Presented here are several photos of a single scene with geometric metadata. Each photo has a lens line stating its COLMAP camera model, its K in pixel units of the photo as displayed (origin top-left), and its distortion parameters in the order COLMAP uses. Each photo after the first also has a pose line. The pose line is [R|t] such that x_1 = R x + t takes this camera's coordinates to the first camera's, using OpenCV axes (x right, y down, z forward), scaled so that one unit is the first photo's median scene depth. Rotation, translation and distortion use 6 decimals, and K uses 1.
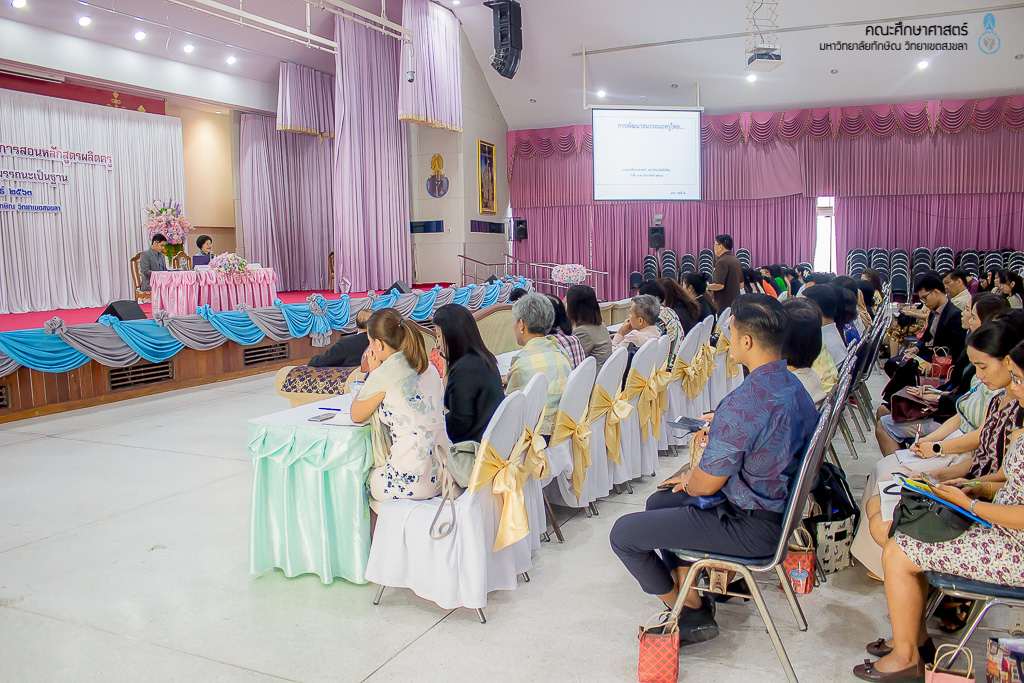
lens RADIAL K [[863.0, 0, 512.0], [0, 863.0, 341.5], [0, 0, 1]] dist [-0.166695, 0.176250]
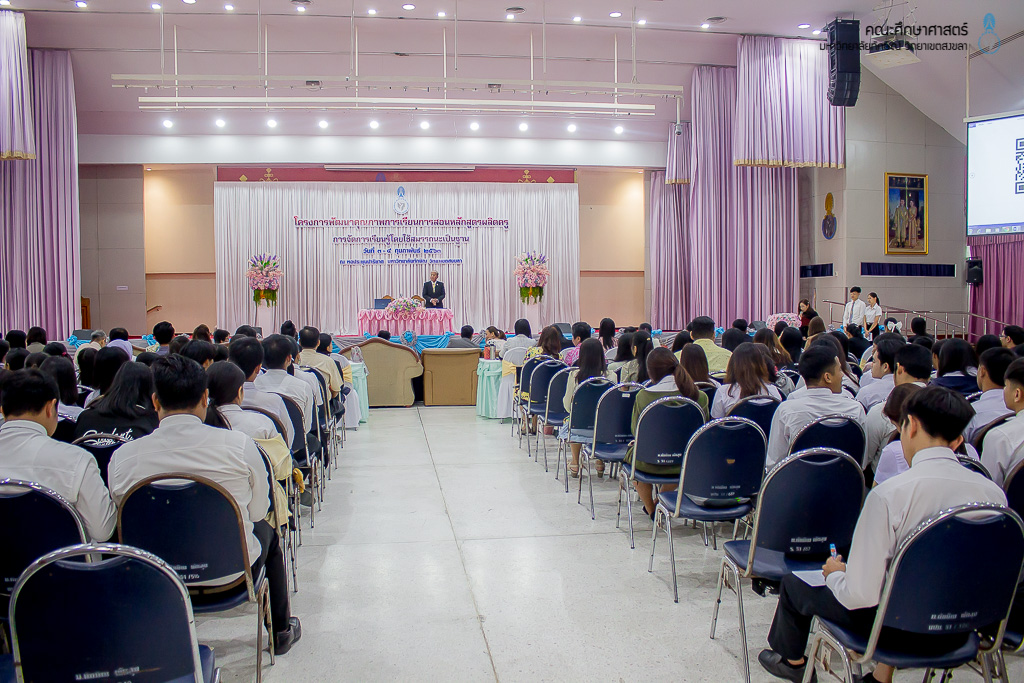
lens RADIAL K [[863.0, 0, 512.0], [0, 863.0, 341.5], [0, 0, 1]] dist [-0.166695, 0.176250]
pose [[0.546395, 0.056780, -0.835600, 0.568573], [-0.088736, 0.996008, 0.009656, -0.038004], [0.832813, 0.068872, 0.549253, 0.232952]]
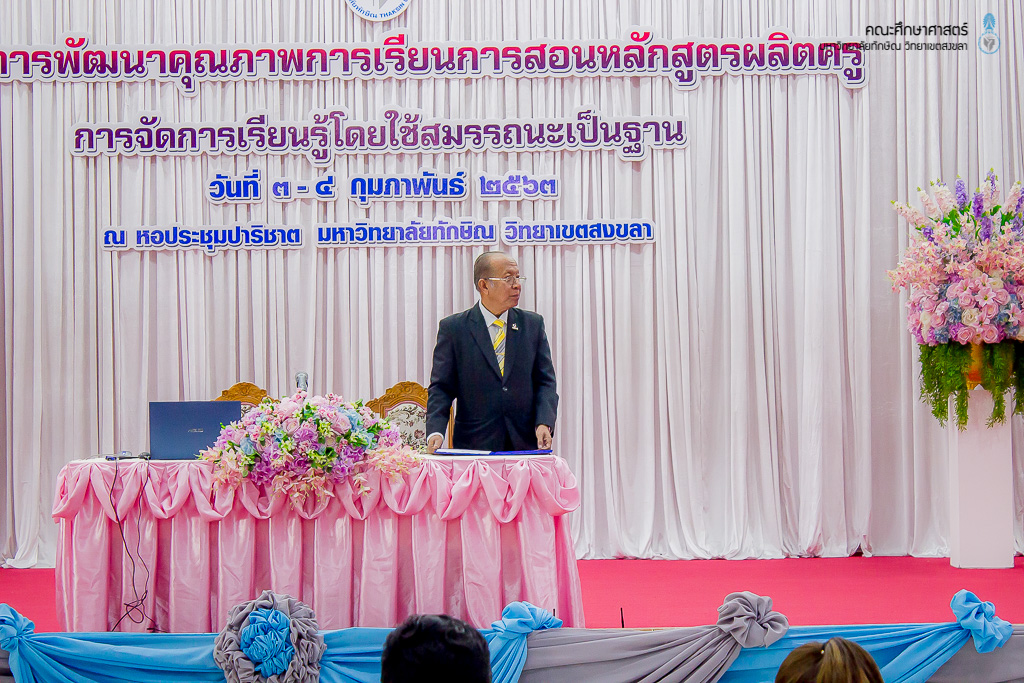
lens RADIAL K [[2457.1, 0, 512.0], [0, 2457.1, 341.5], [0, 0, 1]] dist [0.074001, 0.665807]
pose [[0.429891, -0.008520, -0.902840, 0.202781], [-0.089364, 0.994644, -0.051937, -0.053877], [0.898447, 0.103009, 0.426827, 0.457738]]
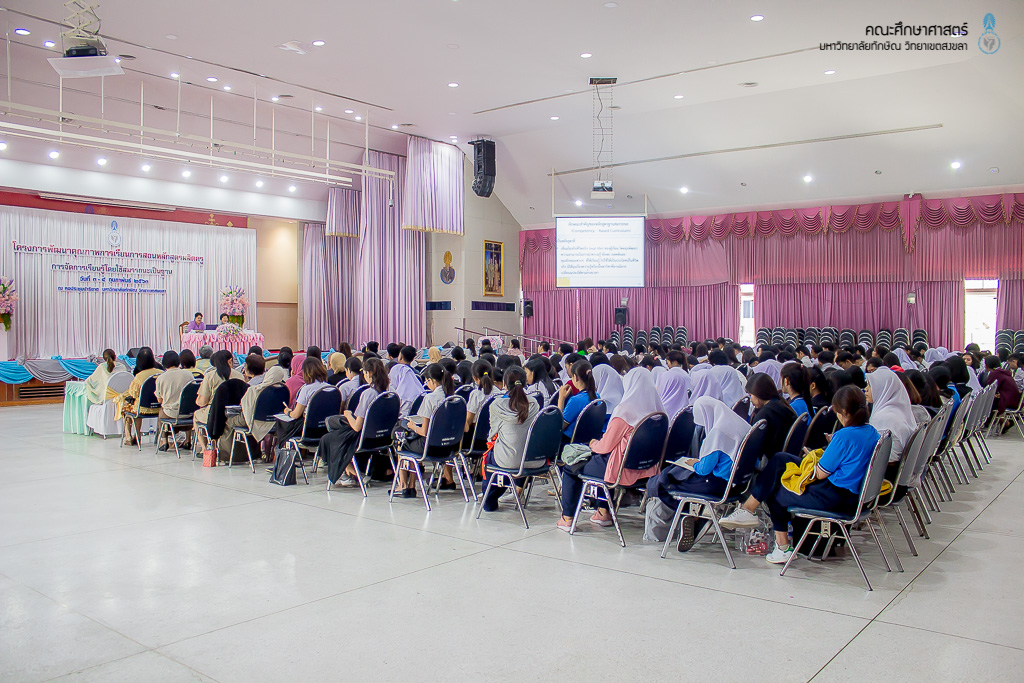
lens RADIAL K [[863.0, 0, 512.0], [0, 863.0, 341.5], [0, 0, 1]] dist [-0.166695, 0.176250]
pose [[0.969881, 0.024071, -0.242389, 0.377794], [-0.043895, 0.996086, -0.076719, 0.021657], [0.239593, 0.085048, 0.967141, -0.292121]]
